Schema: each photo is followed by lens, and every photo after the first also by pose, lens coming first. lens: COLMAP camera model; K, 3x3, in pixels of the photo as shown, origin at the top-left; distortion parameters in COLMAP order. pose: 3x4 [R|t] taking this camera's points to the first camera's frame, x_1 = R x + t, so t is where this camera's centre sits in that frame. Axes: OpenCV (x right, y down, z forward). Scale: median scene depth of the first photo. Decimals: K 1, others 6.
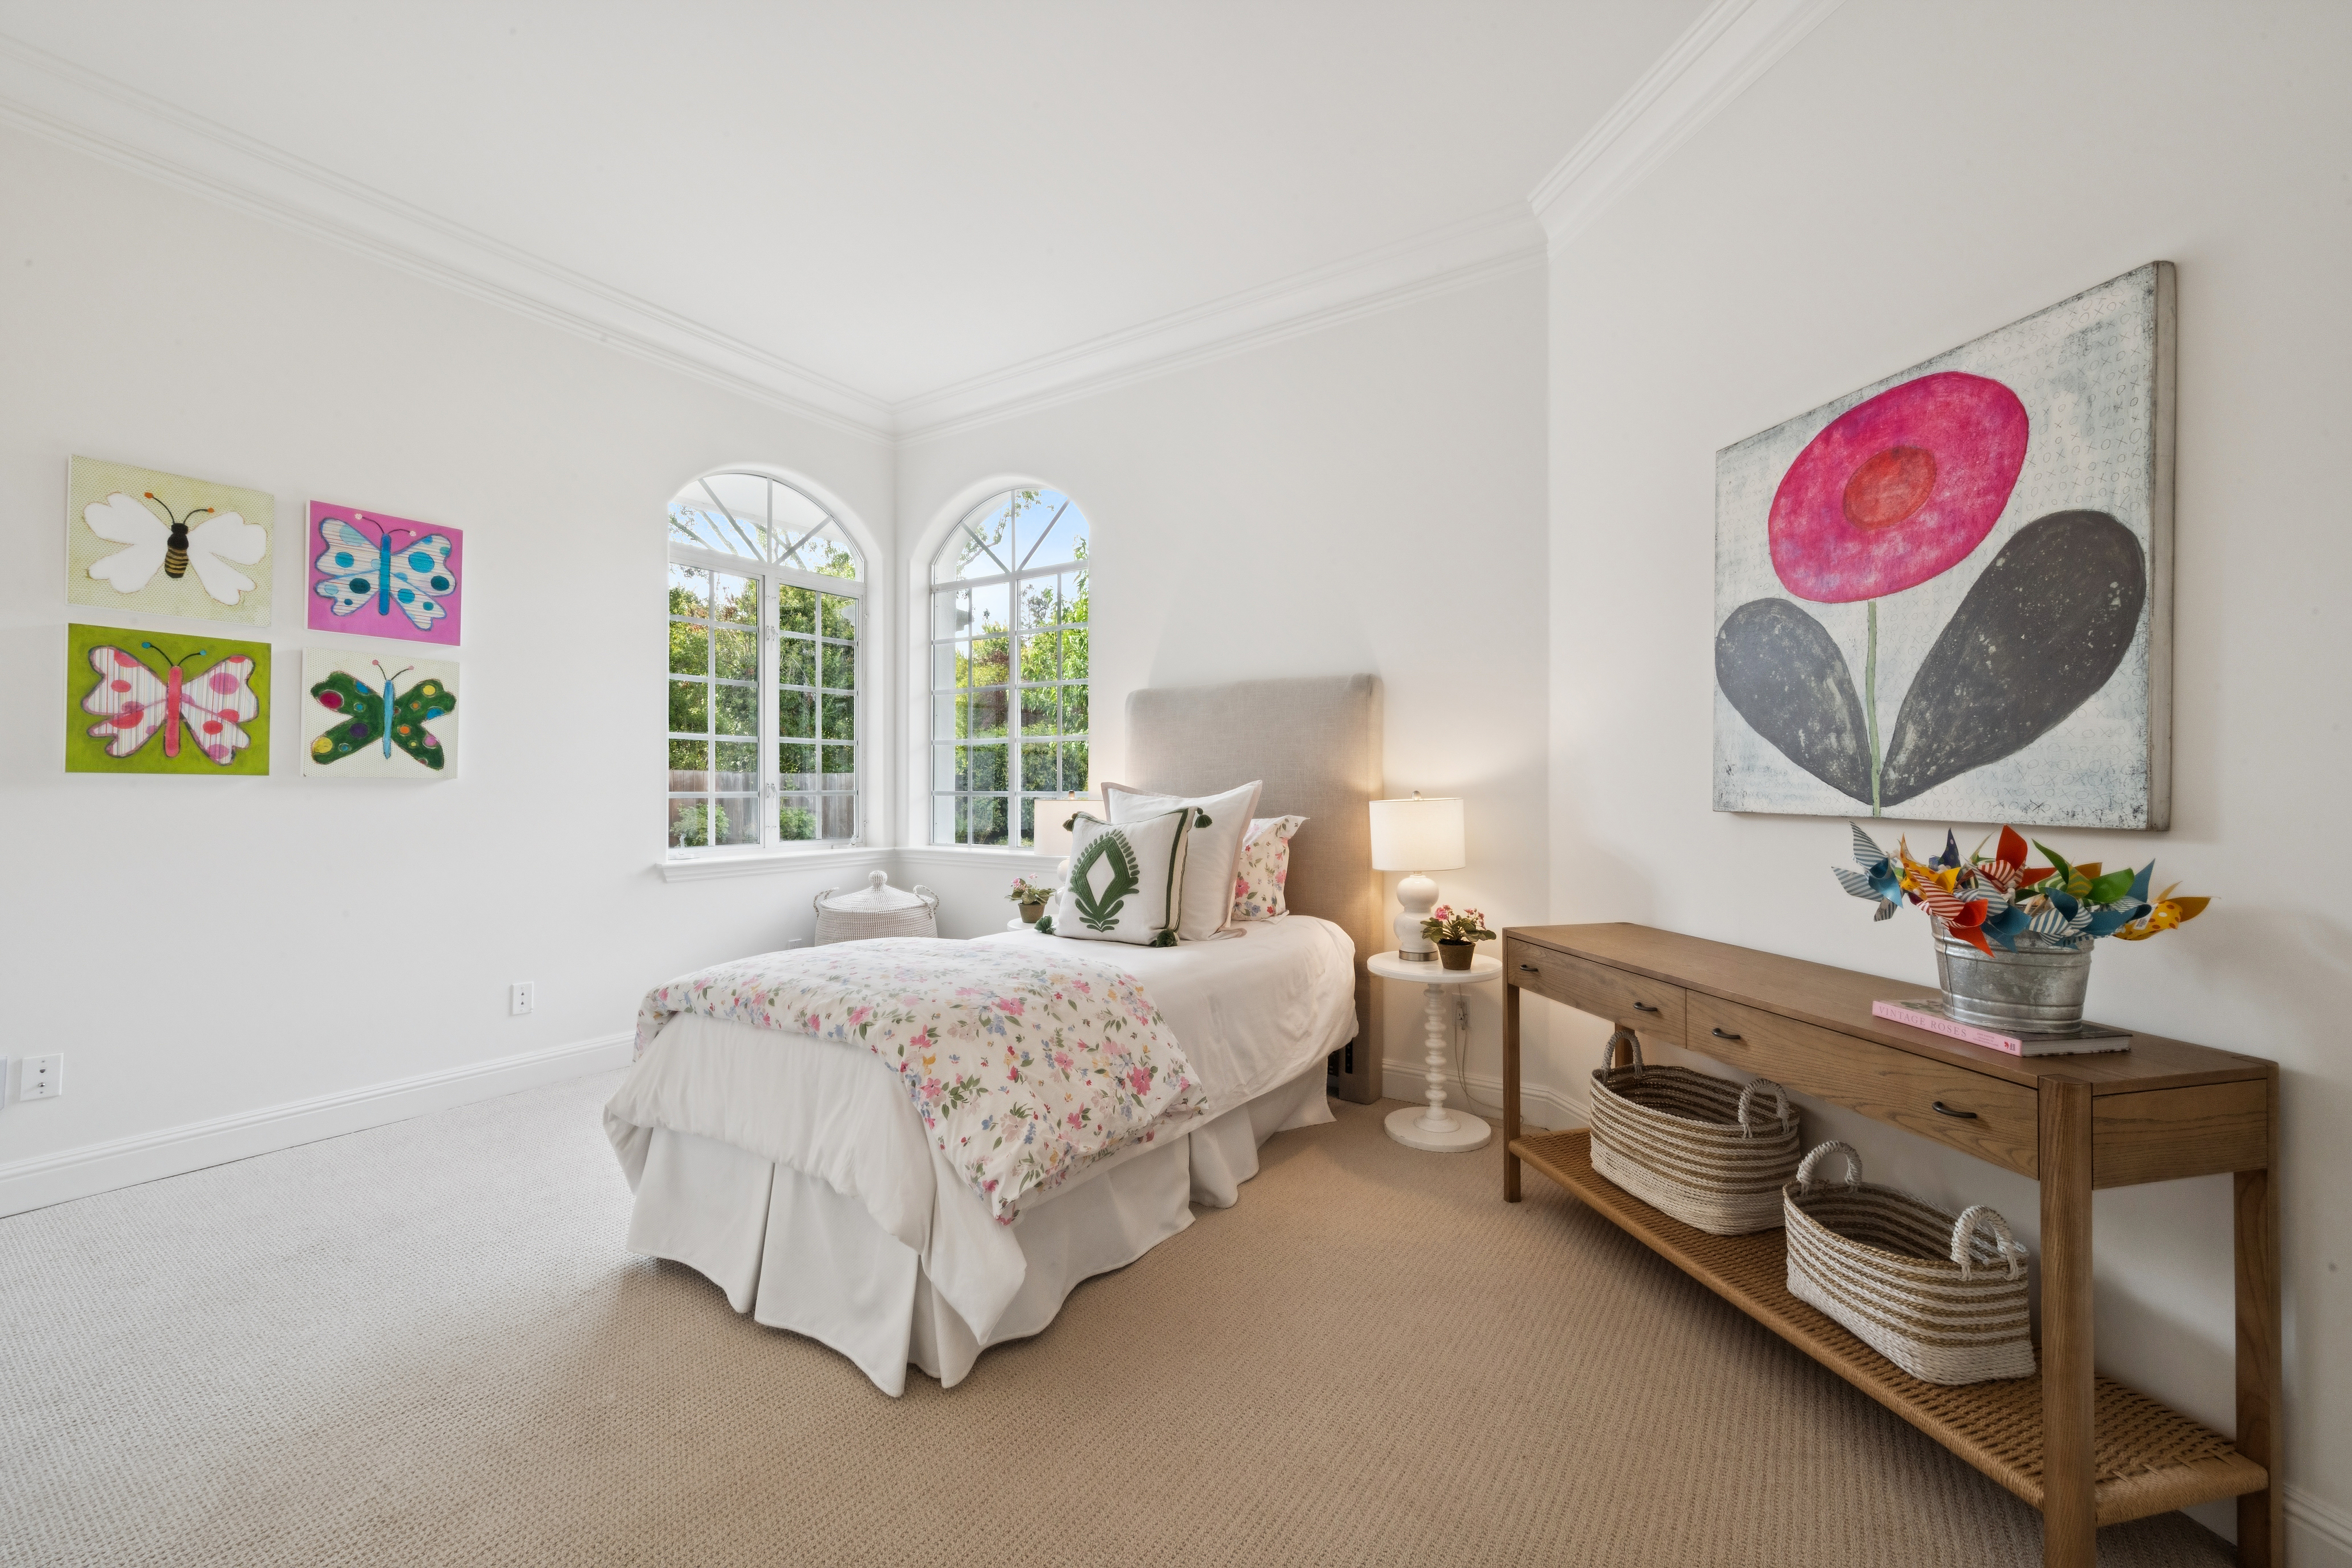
lens RADIAL K [[942.0, 0, 1168.9], [0, 942.0, 787.0], [0, 0, 1]] dist [-0.000417, -0.000099]
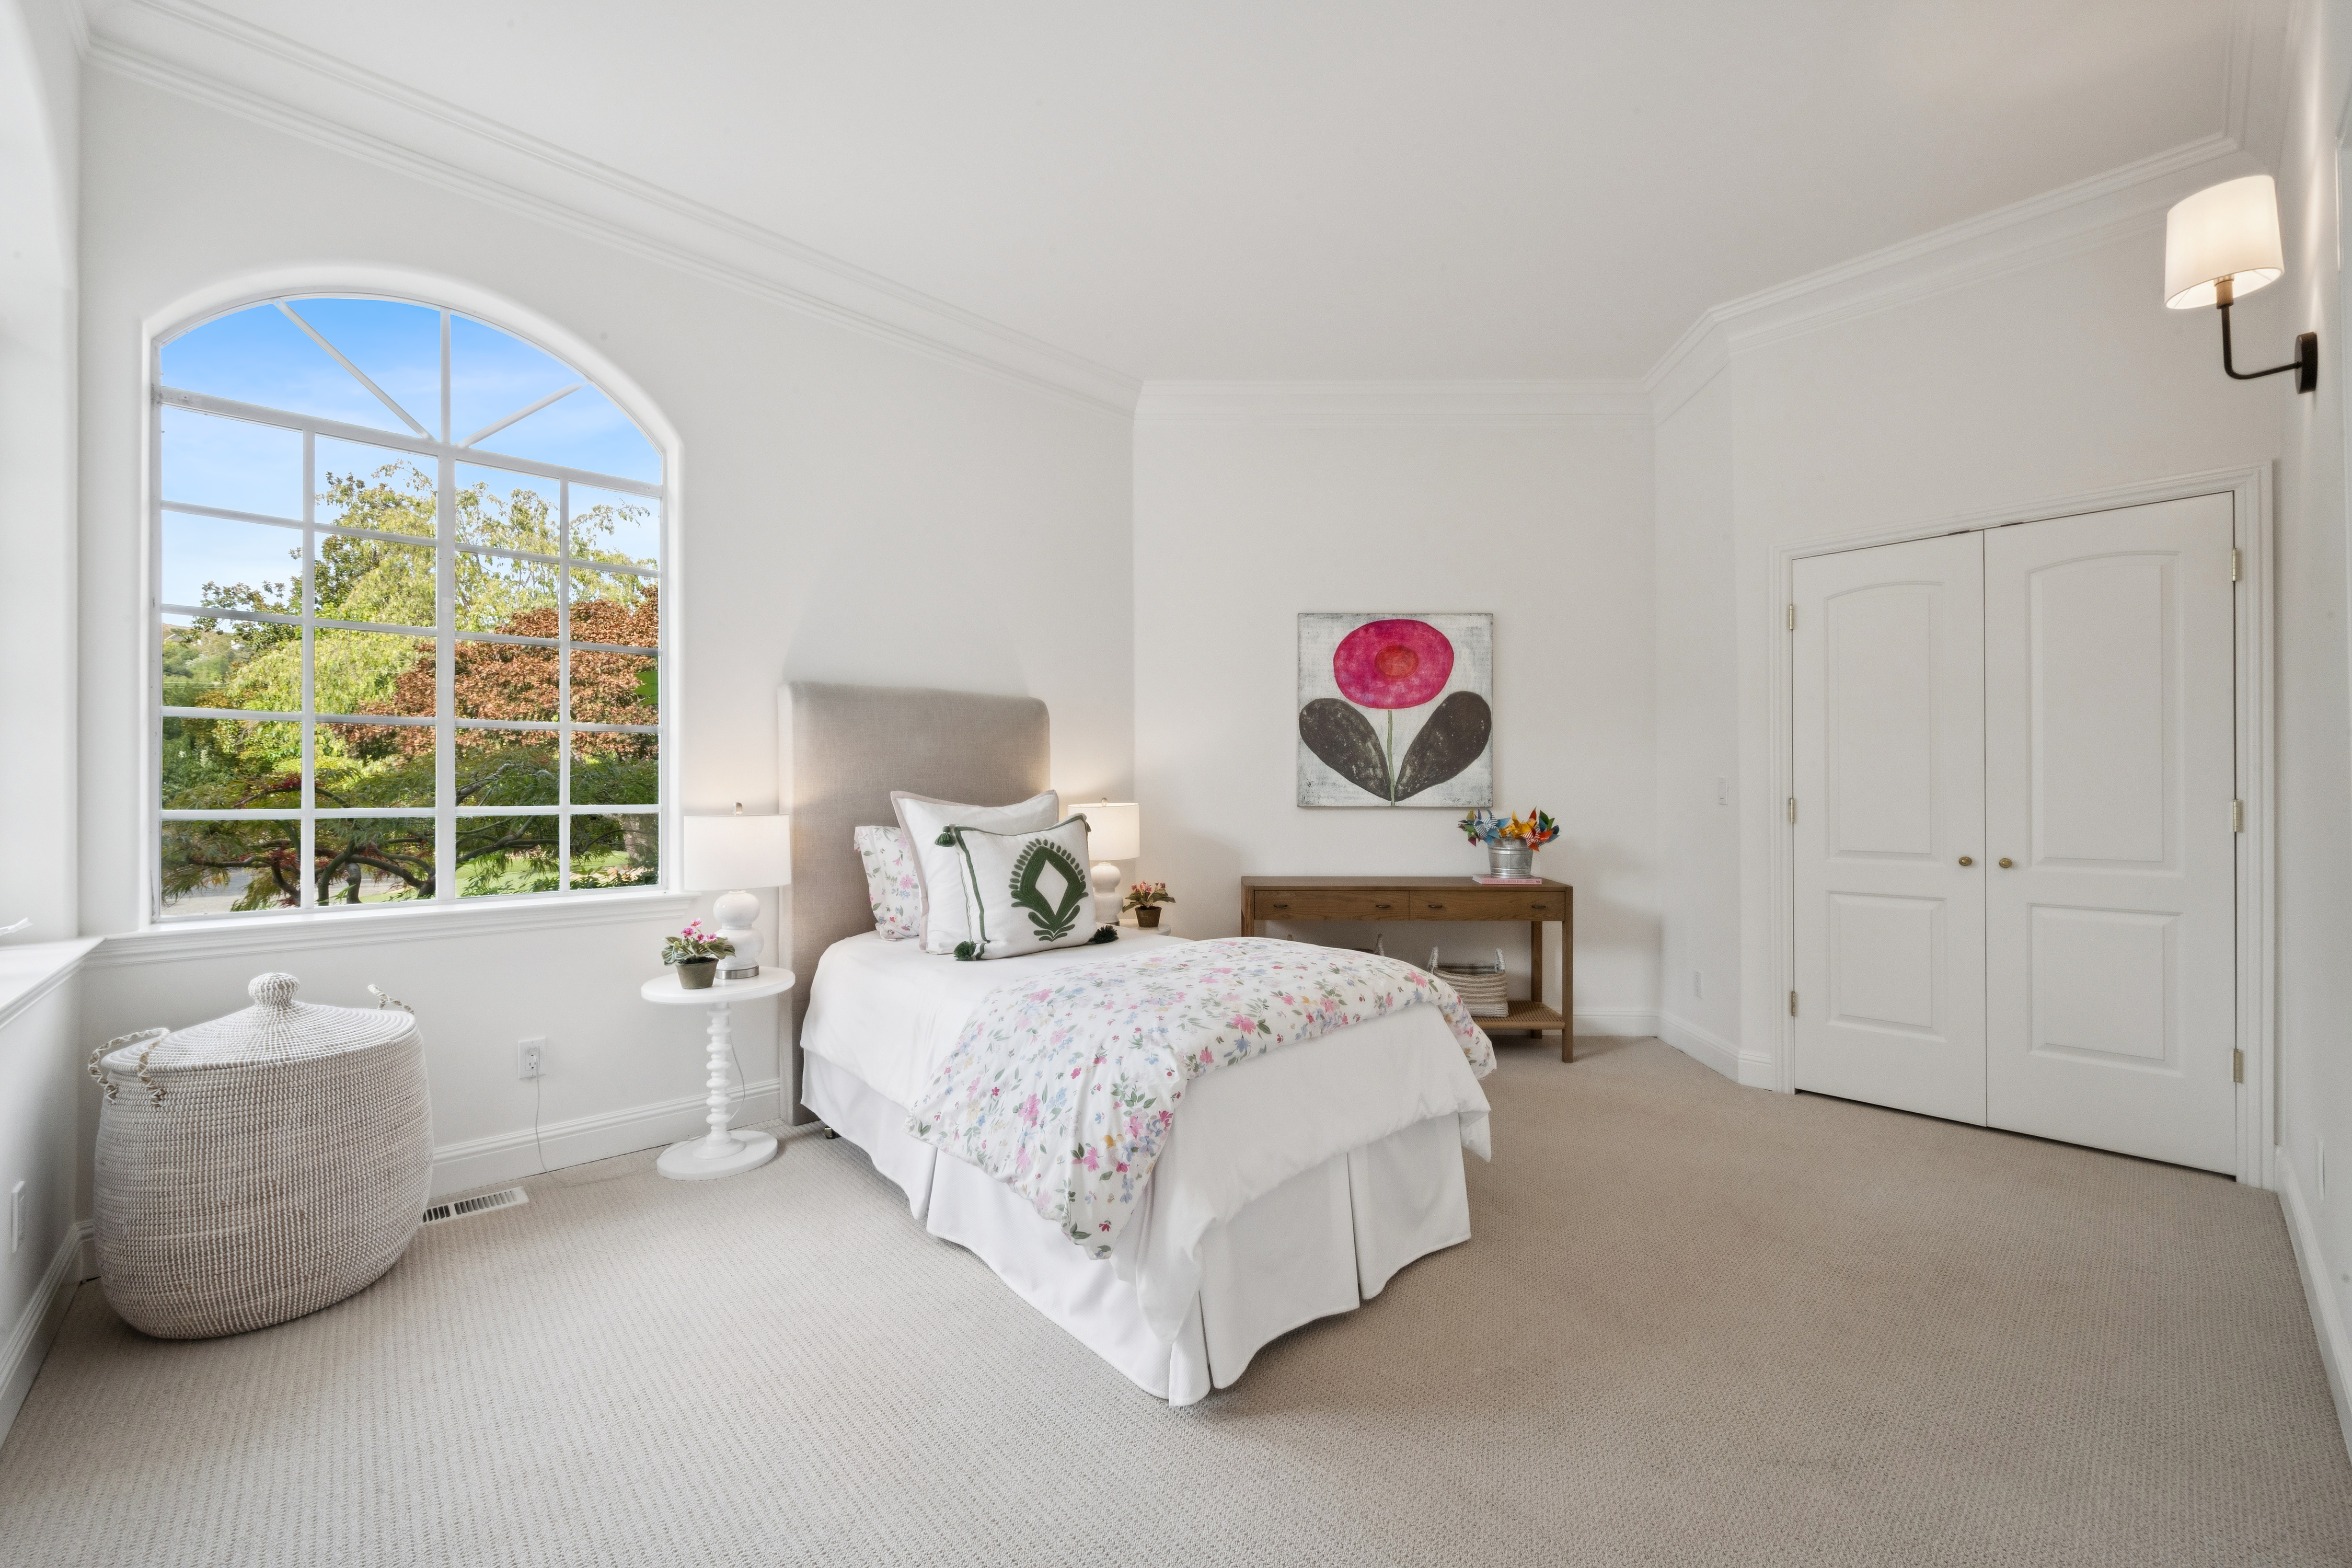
lens RADIAL K [[942.0, 0, 1168.1], [0, 942.0, 780.0], [0, 0, 1]] dist [-0.000417, -0.000099]
pose [[0.243236, 0.005500, 0.969951, -1.500466], [0.003408, 0.999973, -0.006524, -0.017114], [-0.969961, 0.004892, 0.243211, 0.929830]]
